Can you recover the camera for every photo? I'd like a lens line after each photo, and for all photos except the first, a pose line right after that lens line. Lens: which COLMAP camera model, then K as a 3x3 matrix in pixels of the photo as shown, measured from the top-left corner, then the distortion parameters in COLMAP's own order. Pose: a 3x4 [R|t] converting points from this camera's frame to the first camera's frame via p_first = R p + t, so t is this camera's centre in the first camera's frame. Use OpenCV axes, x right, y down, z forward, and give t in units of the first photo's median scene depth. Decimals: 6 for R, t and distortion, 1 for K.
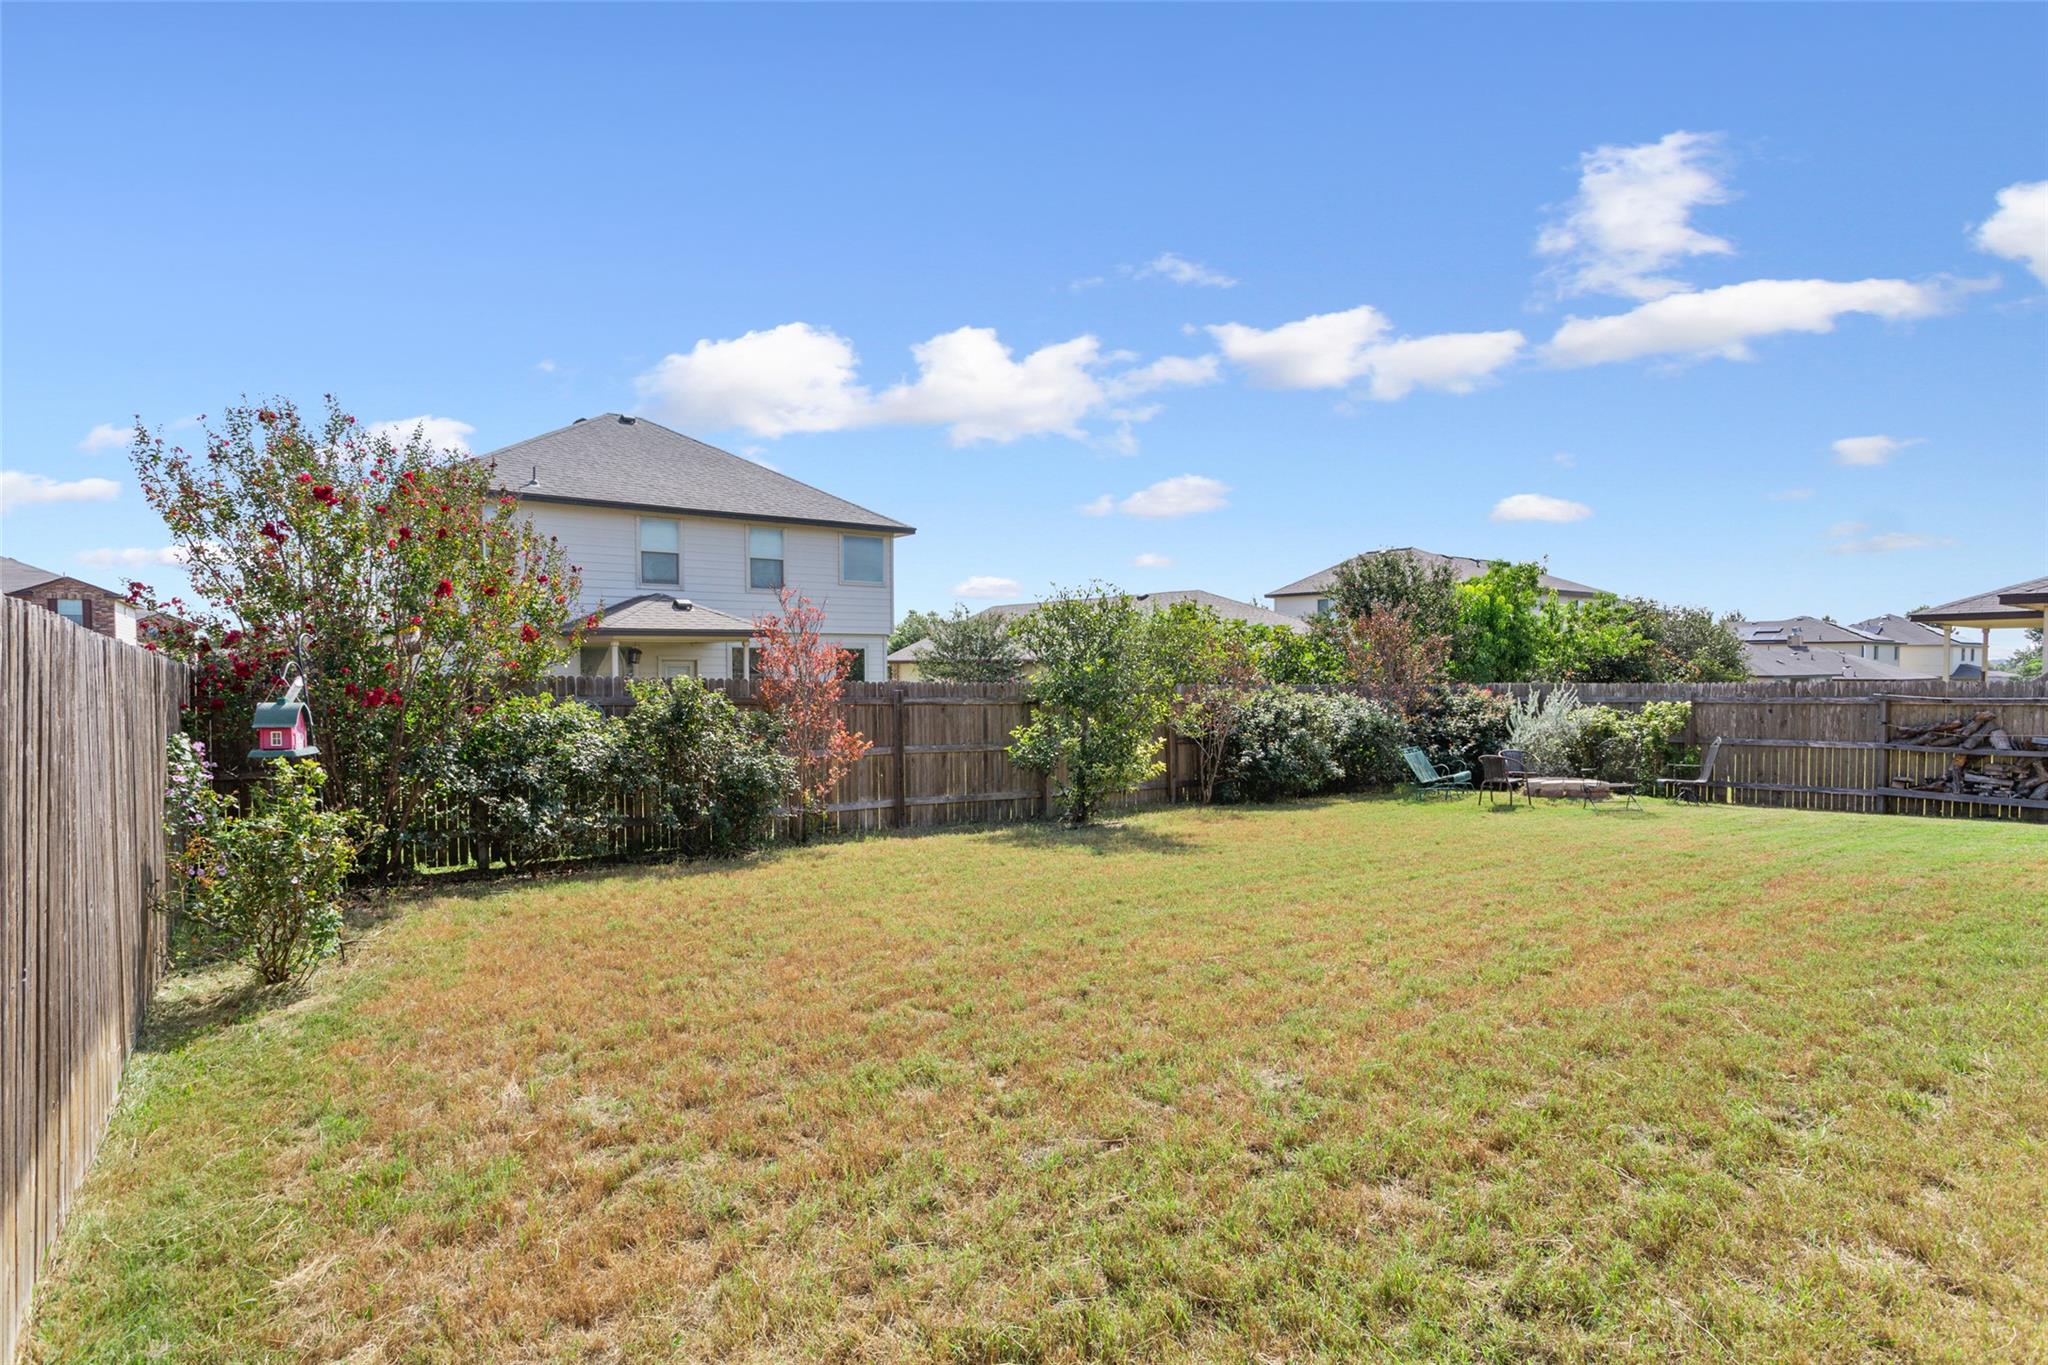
lens RADIAL K [[1029.4, 0, 1020.5], [0, 1029.4, 684.3], [0, 0, 1]] dist [-0.000785, 0.003079]
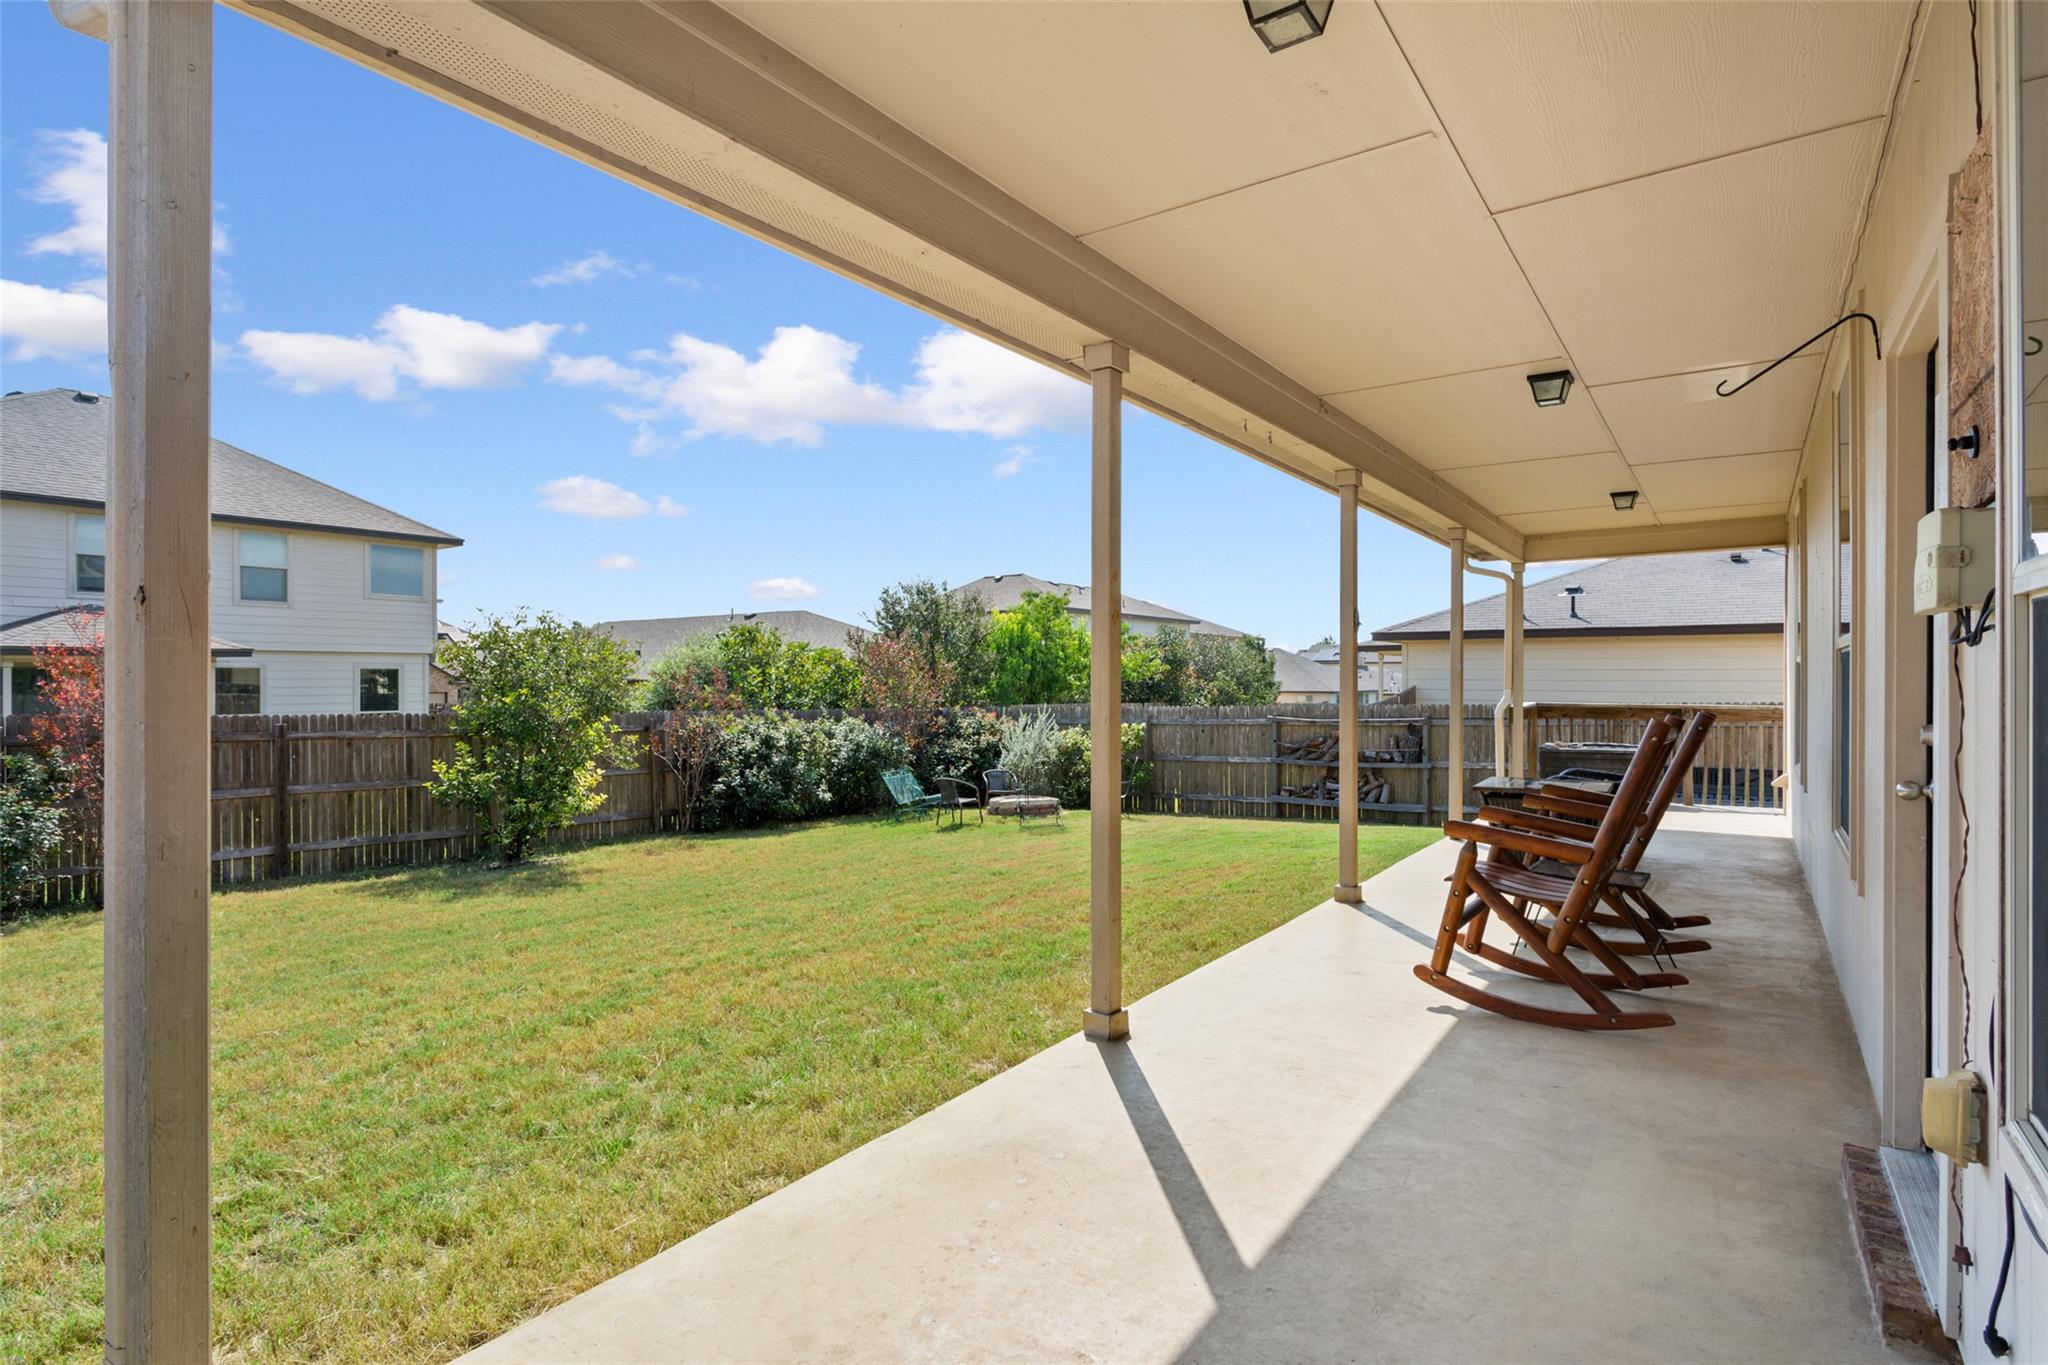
lens RADIAL K [[1029.4, 0, 1027.3], [0, 1029.4, 674.0], [0, 0, 1]] dist [-0.000785, 0.003079]
pose [[0.959603, 0.001551, 0.281354, 0.218310], [0.005132, 0.999722, -0.023016, -0.011851], [-0.281312, 0.023530, 0.959328, -0.042547]]
